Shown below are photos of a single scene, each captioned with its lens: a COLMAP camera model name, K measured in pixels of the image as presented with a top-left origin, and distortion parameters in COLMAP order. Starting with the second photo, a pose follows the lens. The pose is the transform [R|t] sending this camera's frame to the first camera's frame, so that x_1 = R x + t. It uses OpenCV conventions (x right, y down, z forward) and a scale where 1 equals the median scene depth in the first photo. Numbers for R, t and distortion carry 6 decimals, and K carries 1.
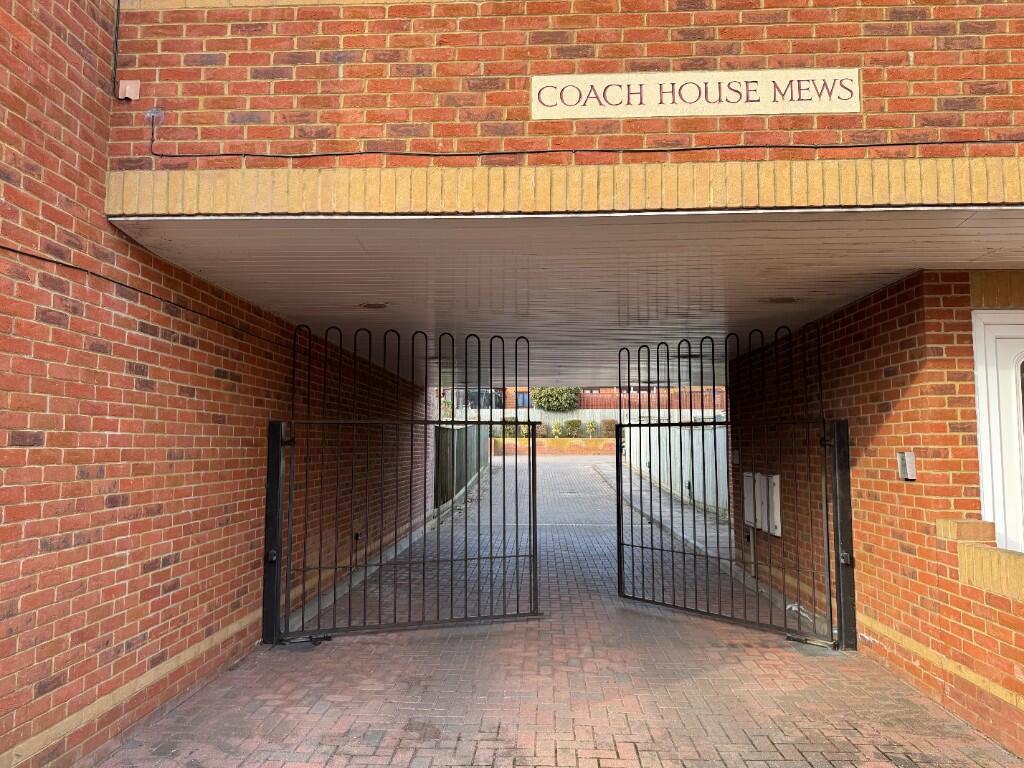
lens RADIAL K [[717.5, 0, 532.0], [0, 717.5, 393.6], [0, 0, 1]] dist [0.005171, -0.012054]
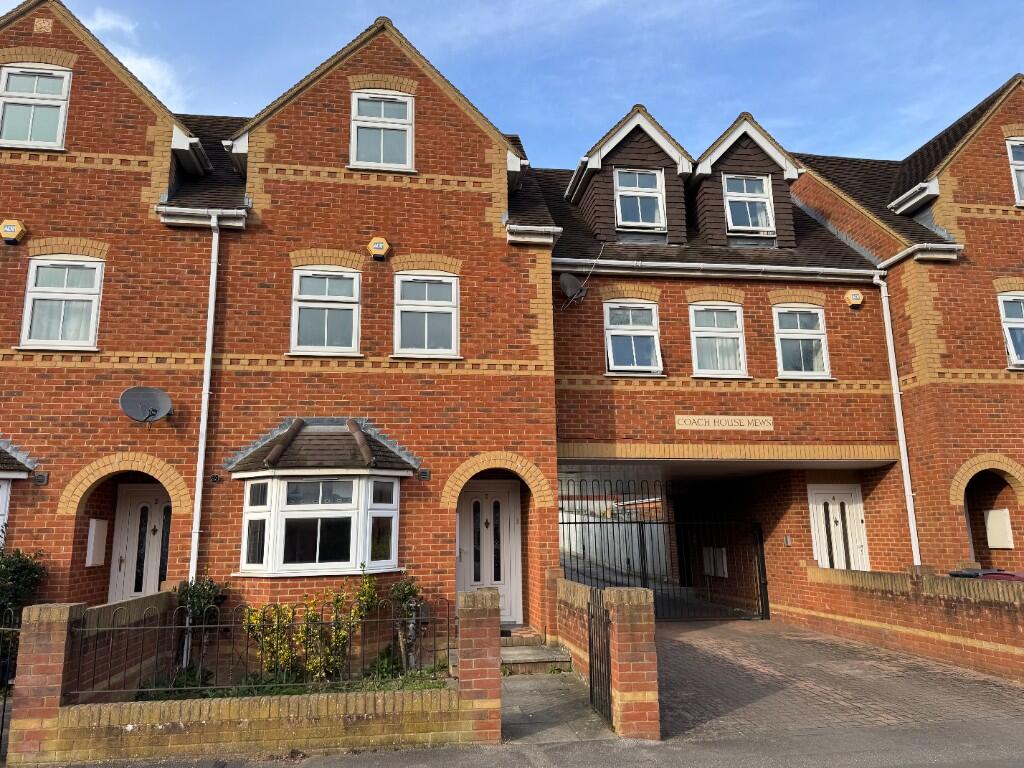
lens RADIAL K [[717.5, 0, 502.3], [0, 717.5, 393.1], [0, 0, 1]] dist [0.005171, -0.012054]
pose [[0.988412, 0.023245, 0.150002, -1.234383], [-0.003299, 0.991261, -0.131873, -0.116742], [-0.151756, 0.129850, 0.979851, -2.006933]]
